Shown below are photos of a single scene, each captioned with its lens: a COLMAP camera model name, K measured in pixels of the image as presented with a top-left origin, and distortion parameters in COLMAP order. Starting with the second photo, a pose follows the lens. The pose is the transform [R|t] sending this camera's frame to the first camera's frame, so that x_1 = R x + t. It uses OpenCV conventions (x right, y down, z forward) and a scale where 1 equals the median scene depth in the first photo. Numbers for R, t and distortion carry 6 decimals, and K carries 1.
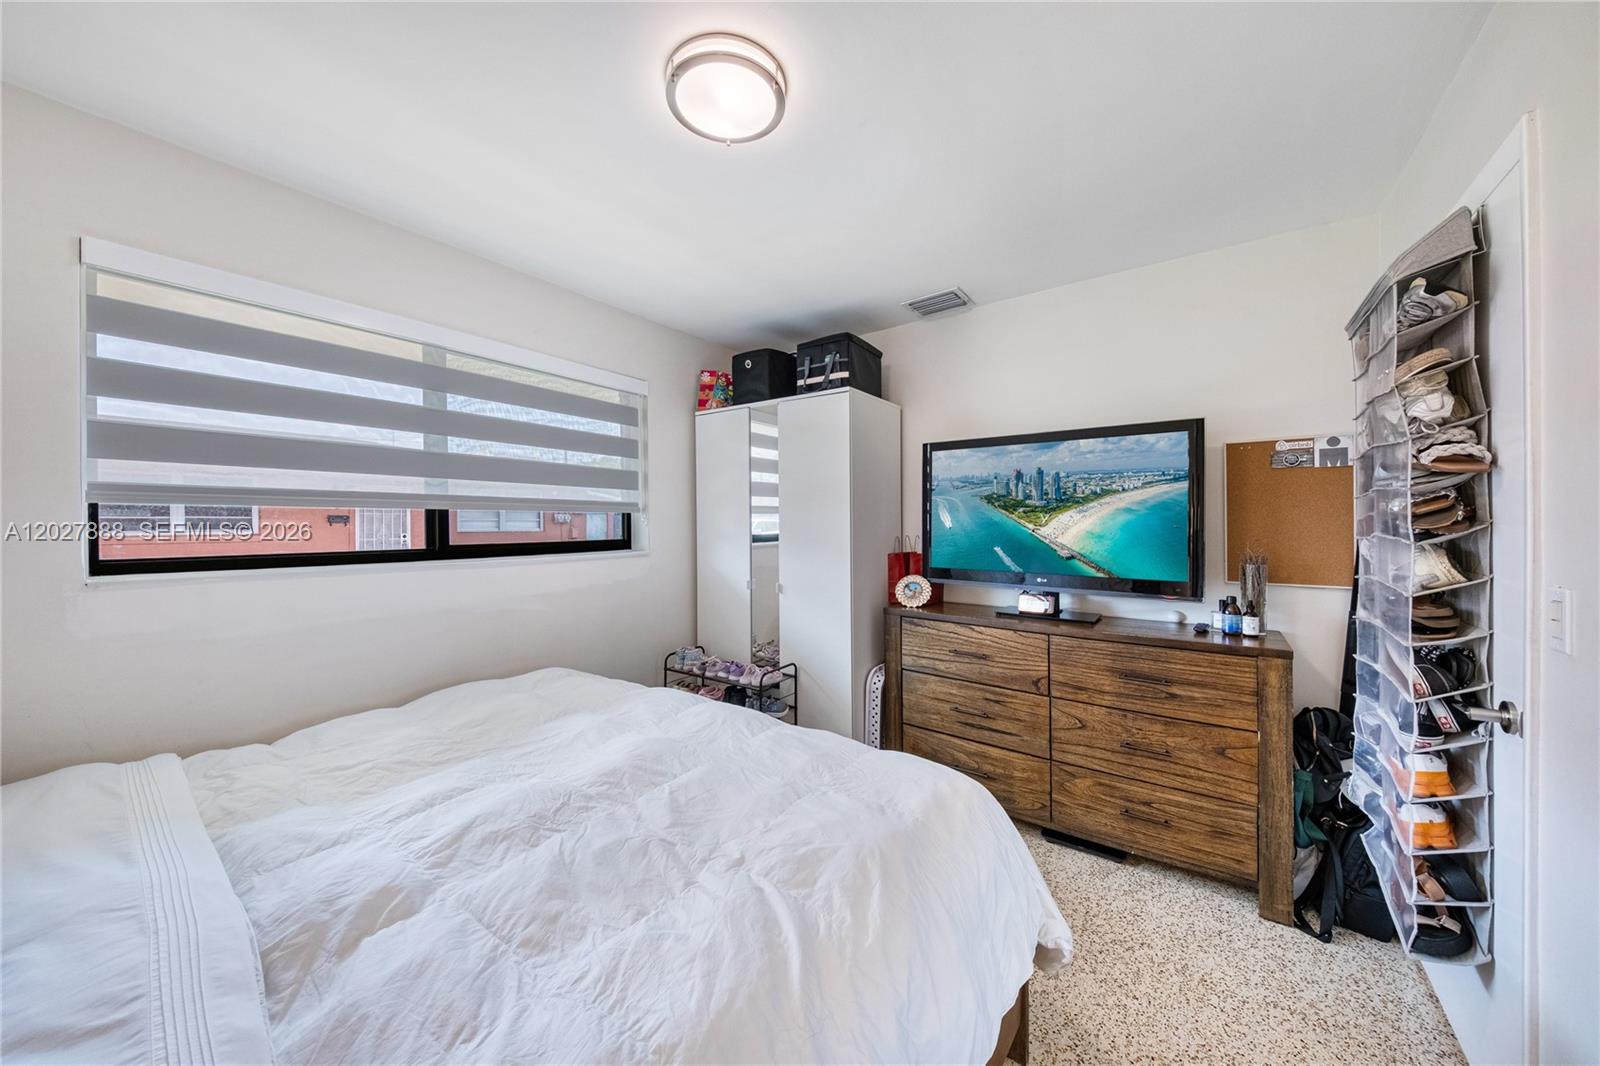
lens RADIAL K [[549.1, 0, 798.0], [0, 549.1, 524.3], [0, 0, 1]] dist [0.006665, -0.003052]
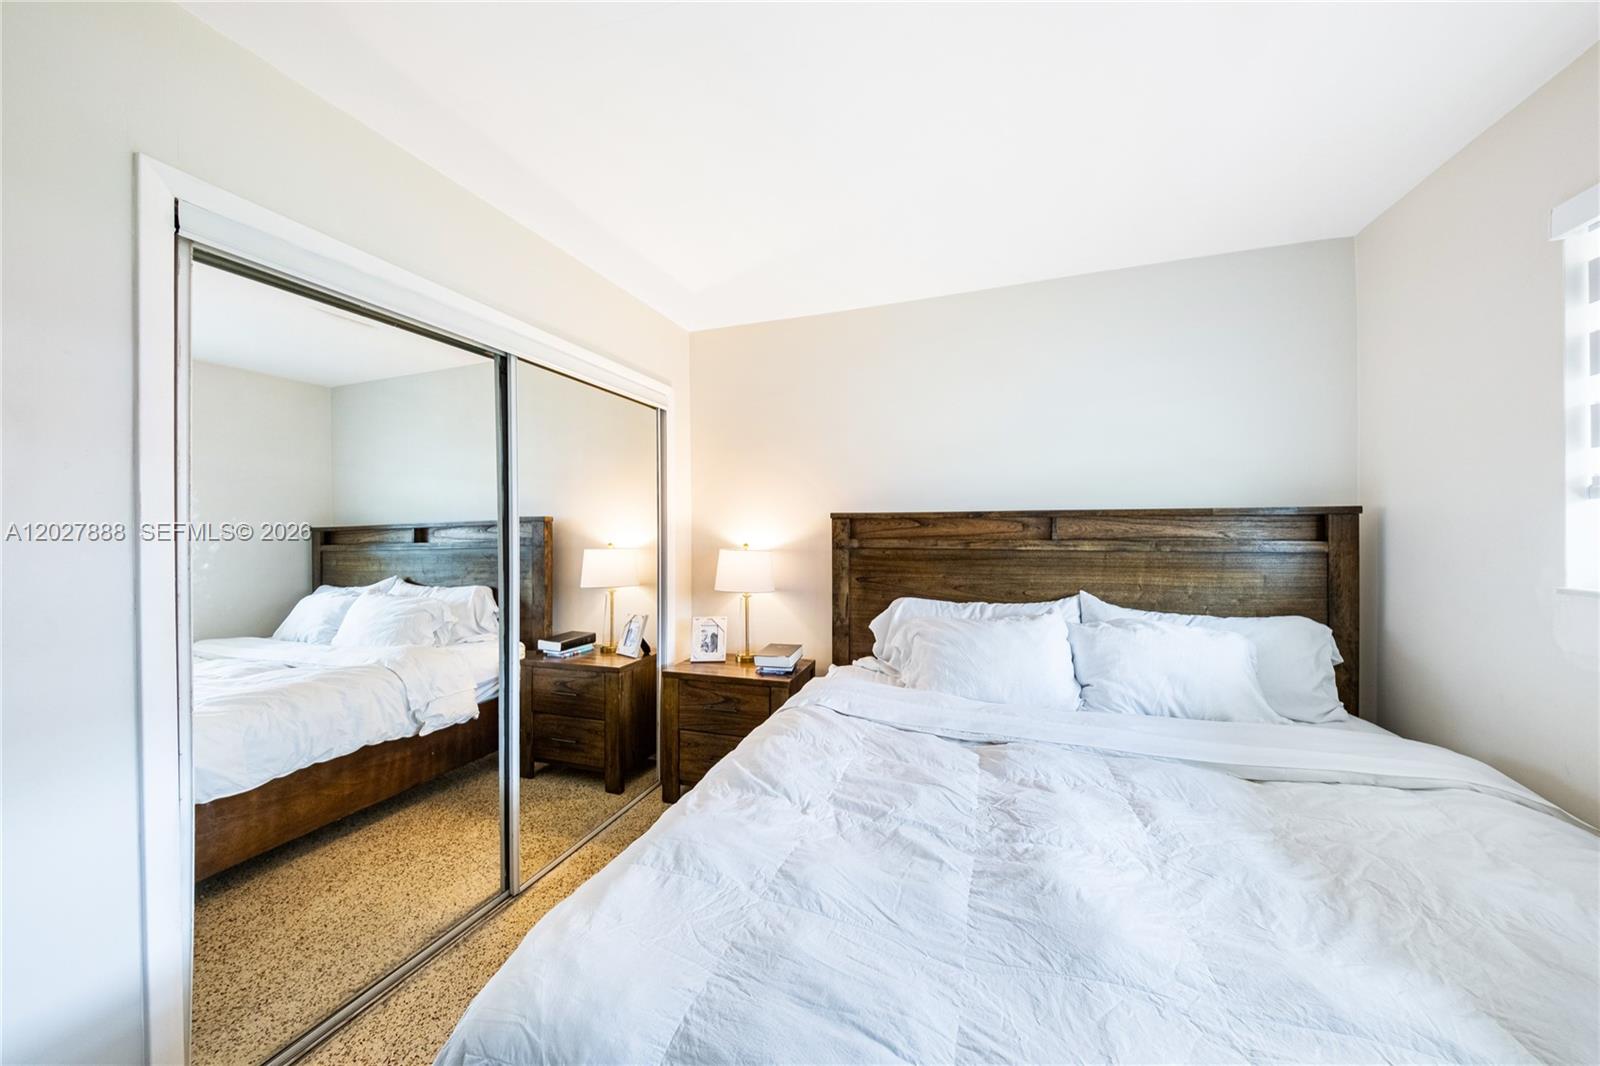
lens RADIAL K [[549.1, 0, 801.4], [0, 549.1, 532.4], [0, 0, 1]] dist [0.006665, -0.003052]
pose [[-0.957595, 0.000700, -0.288116, 0.214785], [-0.000802, 0.999987, 0.005097, 0.006945], [0.288115, 0.005112, -0.957582, 1.888499]]
